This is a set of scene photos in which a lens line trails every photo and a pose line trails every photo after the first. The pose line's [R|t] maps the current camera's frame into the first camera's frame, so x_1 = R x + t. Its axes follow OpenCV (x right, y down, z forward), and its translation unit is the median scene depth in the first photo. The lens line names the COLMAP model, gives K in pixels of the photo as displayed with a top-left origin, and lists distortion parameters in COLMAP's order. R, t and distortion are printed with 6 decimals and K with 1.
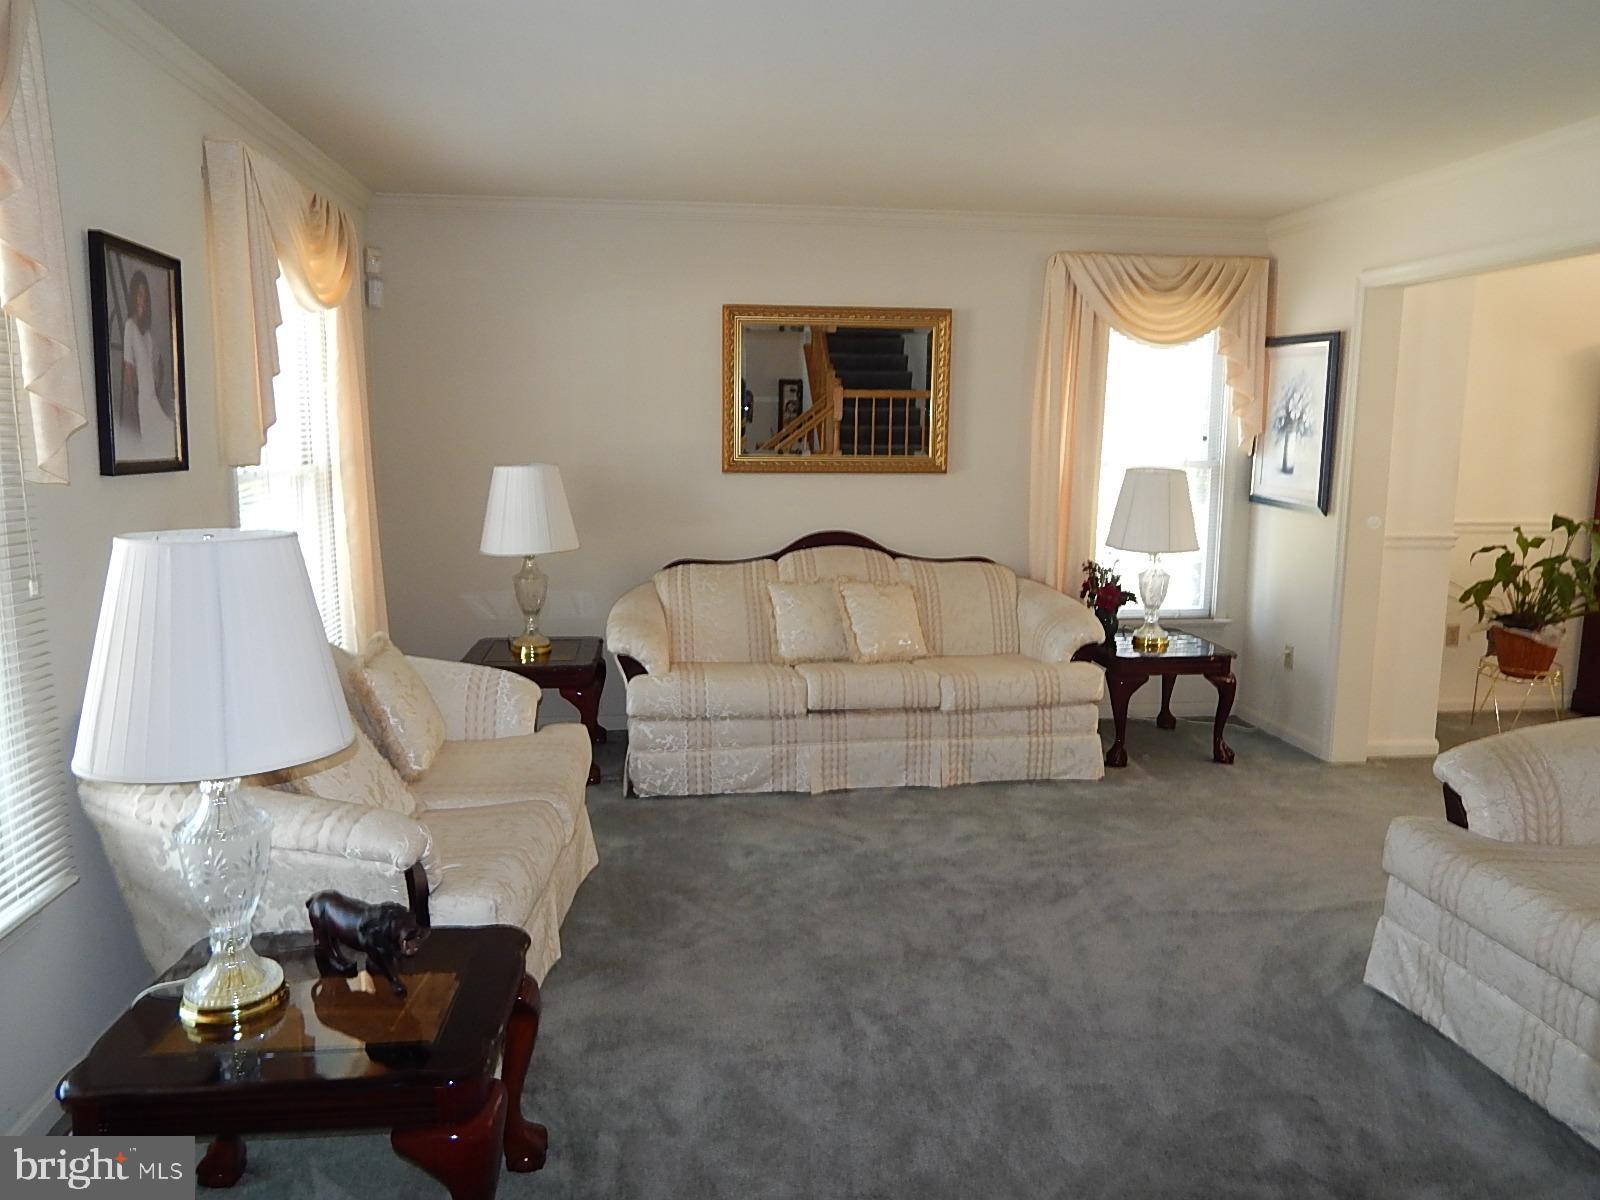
lens RADIAL K [[1164.5, 0, 800.0], [0, 1164.5, 600.0], [0, 0, 1]] dist [0.004173, 0.001858]
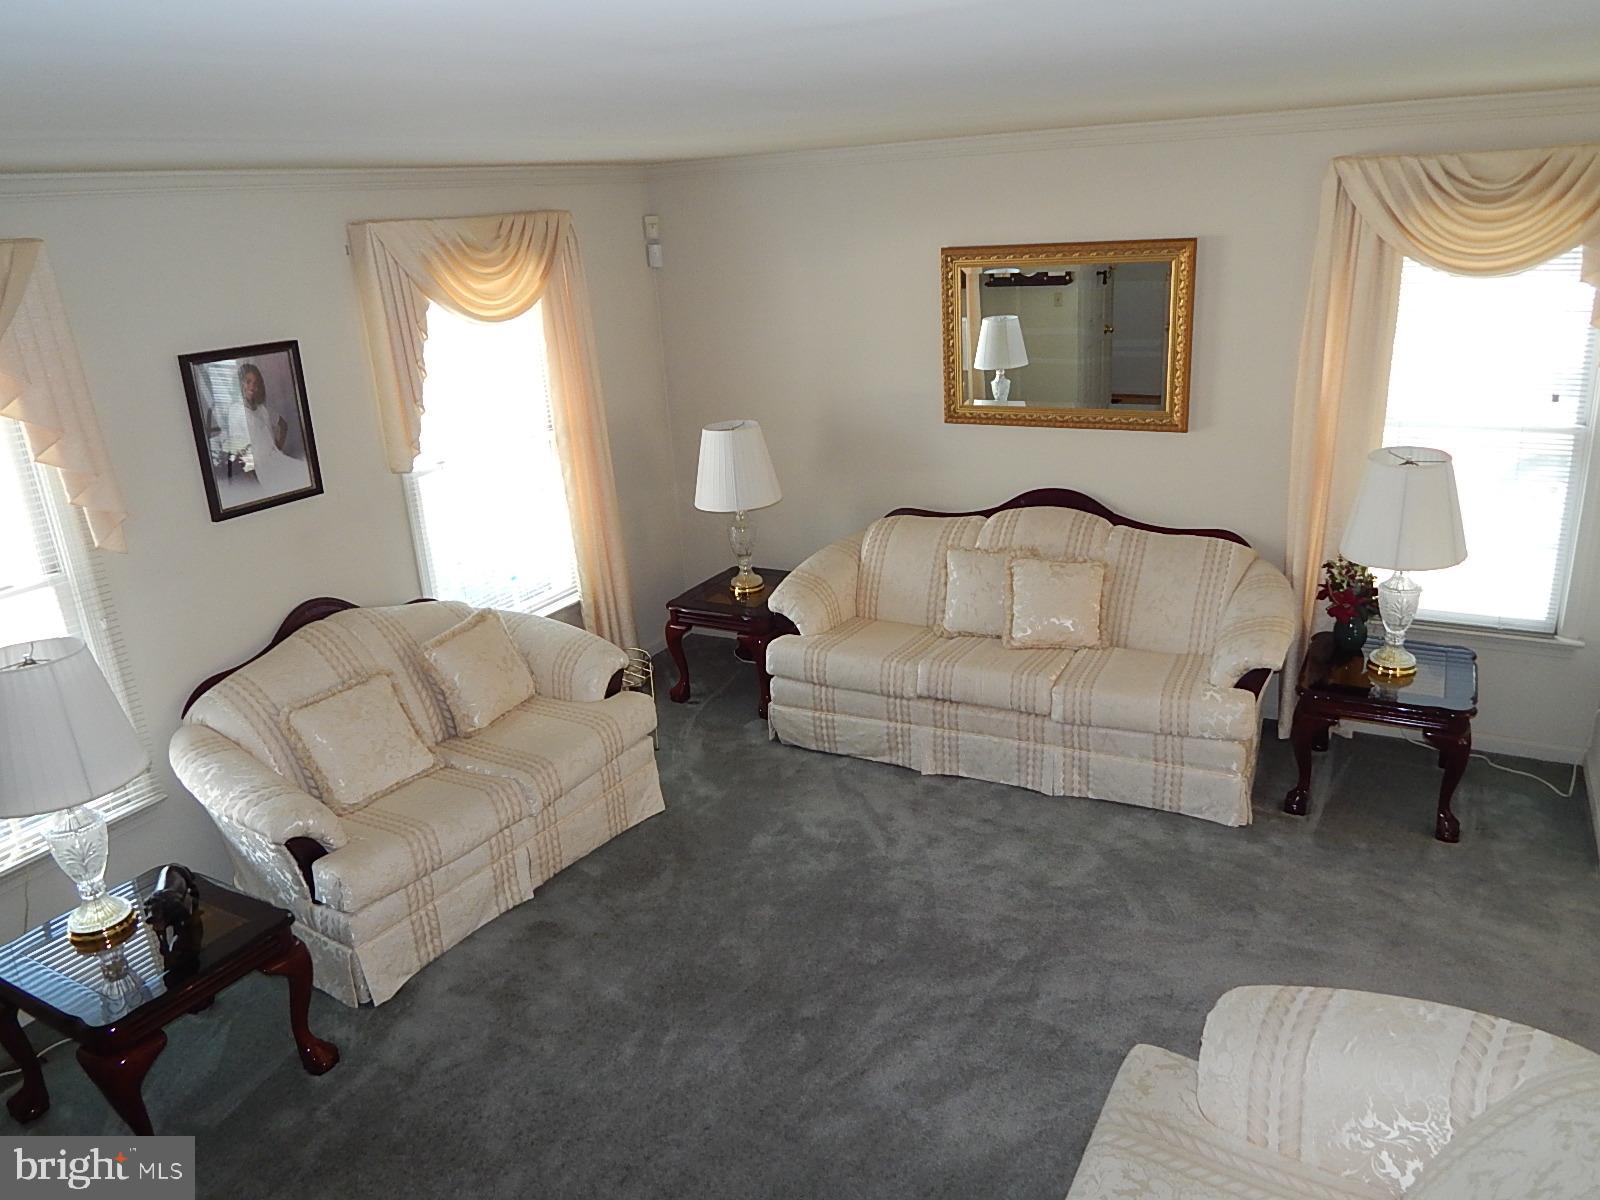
lens RADIAL K [[1152.2, 0, 800.0], [0, 1152.2, 600.0], [0, 0, 1]] dist [0.001716, -0.000527]
pose [[0.804592, 0.137259, -0.577747, 0.474660], [-0.020600, 0.978786, 0.203848, -0.180967], [0.593470, -0.152113, 0.790351, 0.161523]]
